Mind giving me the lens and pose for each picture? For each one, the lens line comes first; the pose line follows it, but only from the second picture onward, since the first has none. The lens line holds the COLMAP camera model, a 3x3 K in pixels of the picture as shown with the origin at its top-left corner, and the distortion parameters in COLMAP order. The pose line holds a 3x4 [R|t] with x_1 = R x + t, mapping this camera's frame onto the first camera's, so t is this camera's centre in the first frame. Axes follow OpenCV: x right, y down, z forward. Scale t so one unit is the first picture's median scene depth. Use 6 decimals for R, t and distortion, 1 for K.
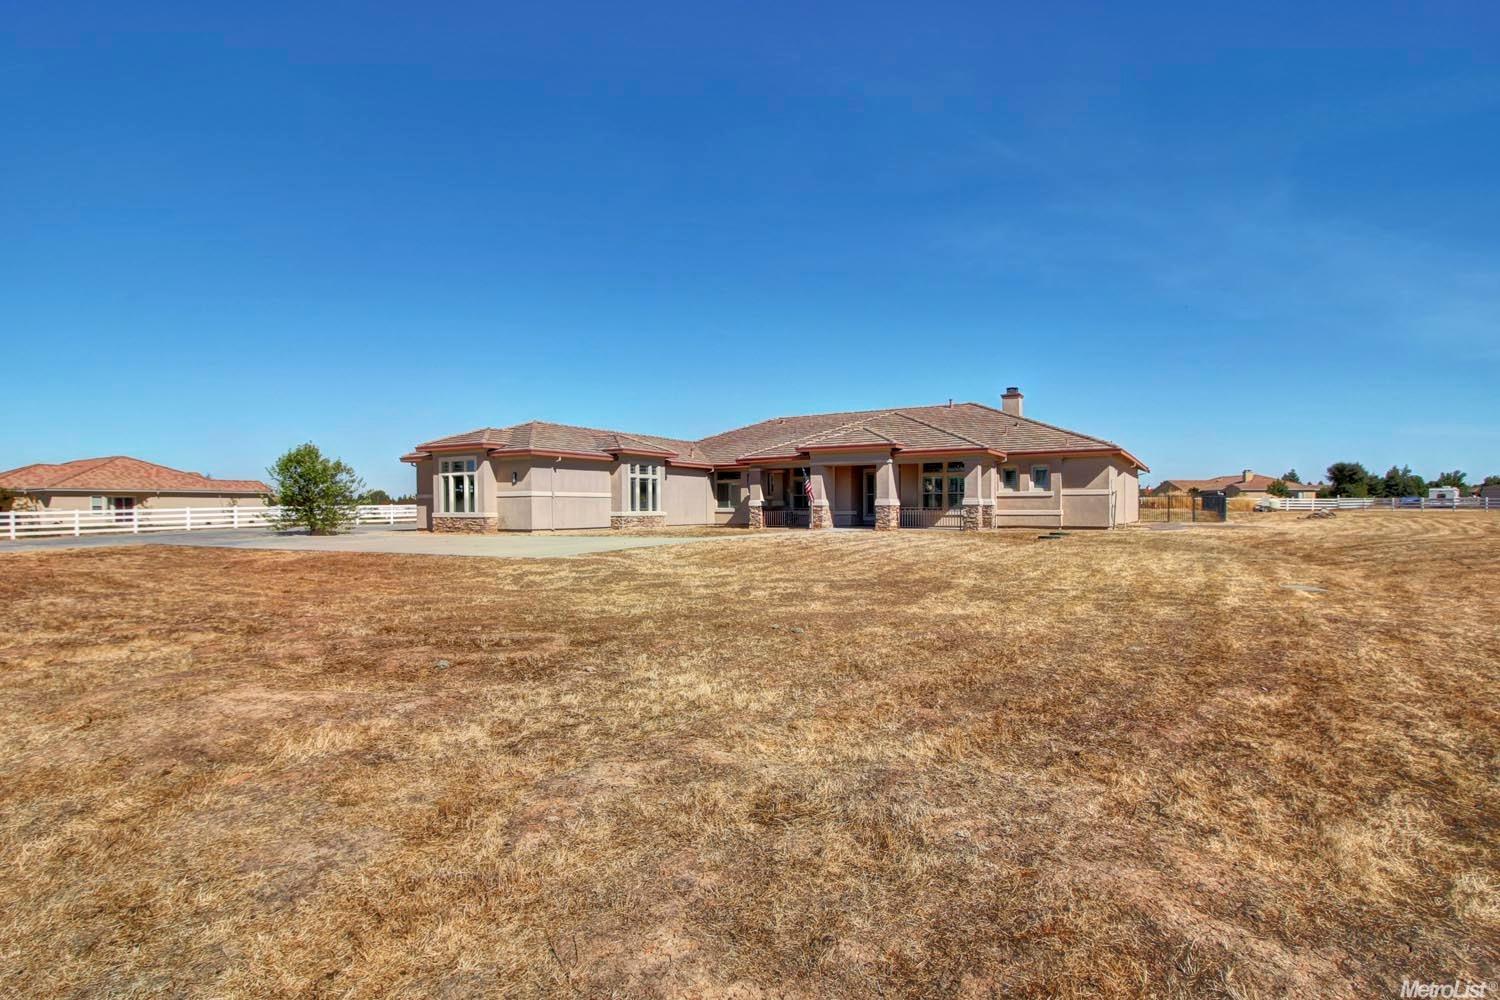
lens RADIAL K [[729.5, 0, 750.2], [0, 729.5, 502.5], [0, 0, 1]] dist [-0.001584, 0.000688]
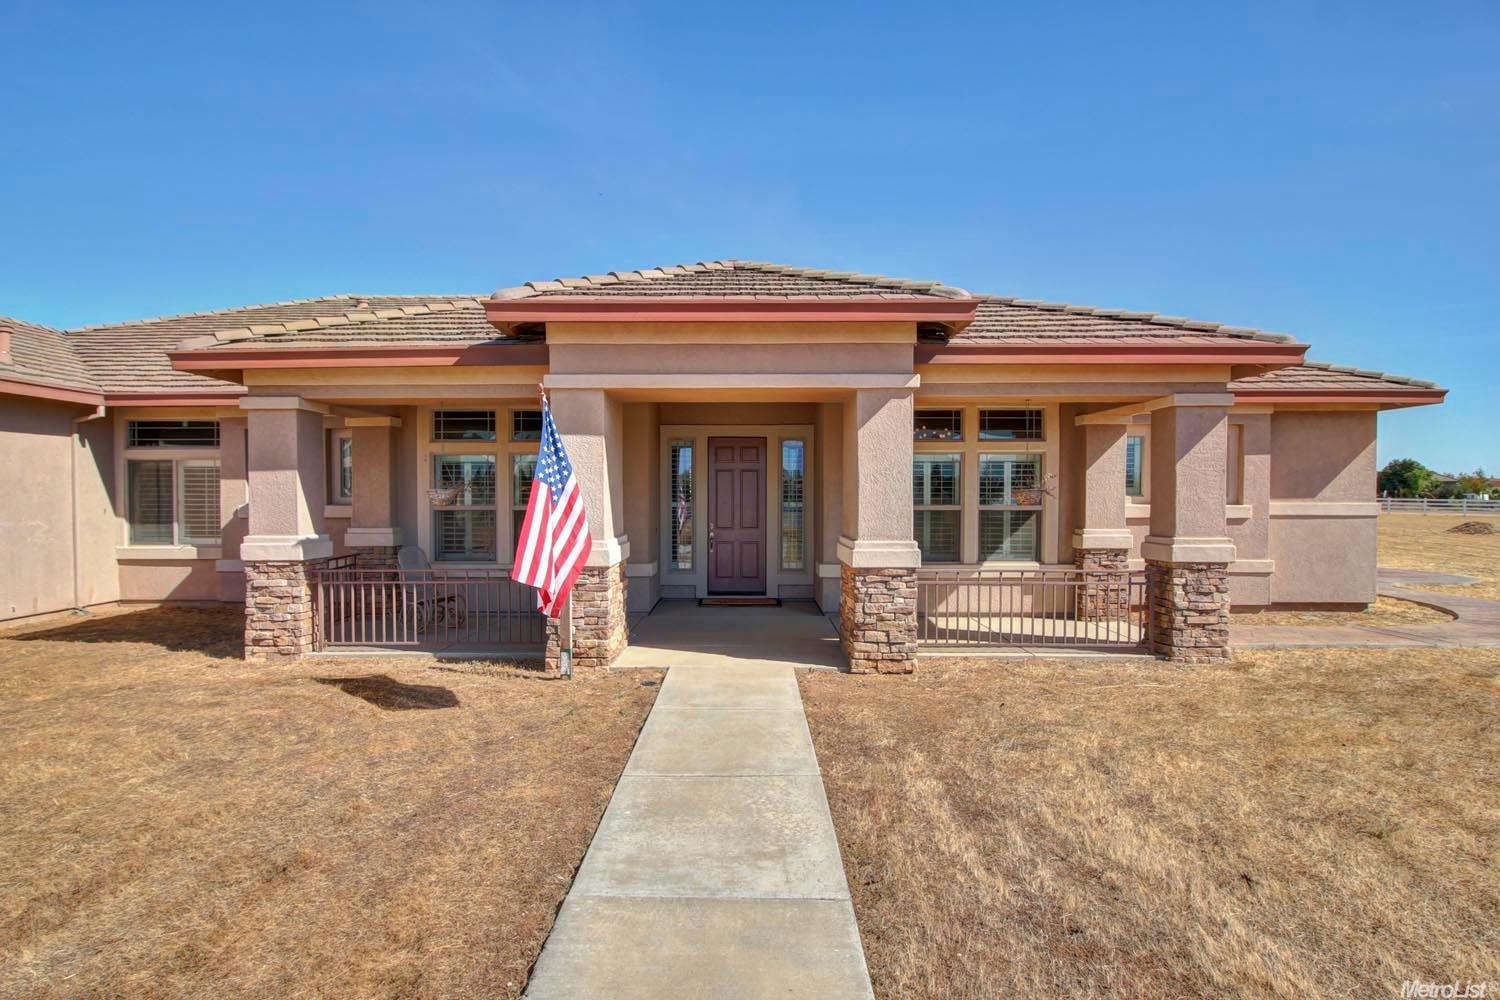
lens RADIAL K [[729.5, 0, 741.9], [0, 729.5, 508.5], [0, 0, 1]] dist [-0.001584, 0.000688]
pose [[0.851027, -0.007040, 0.525074, 0.011837], [-0.007355, 0.999652, 0.025323, -0.017850], [-0.525070, -0.025413, 0.850680, 0.688808]]
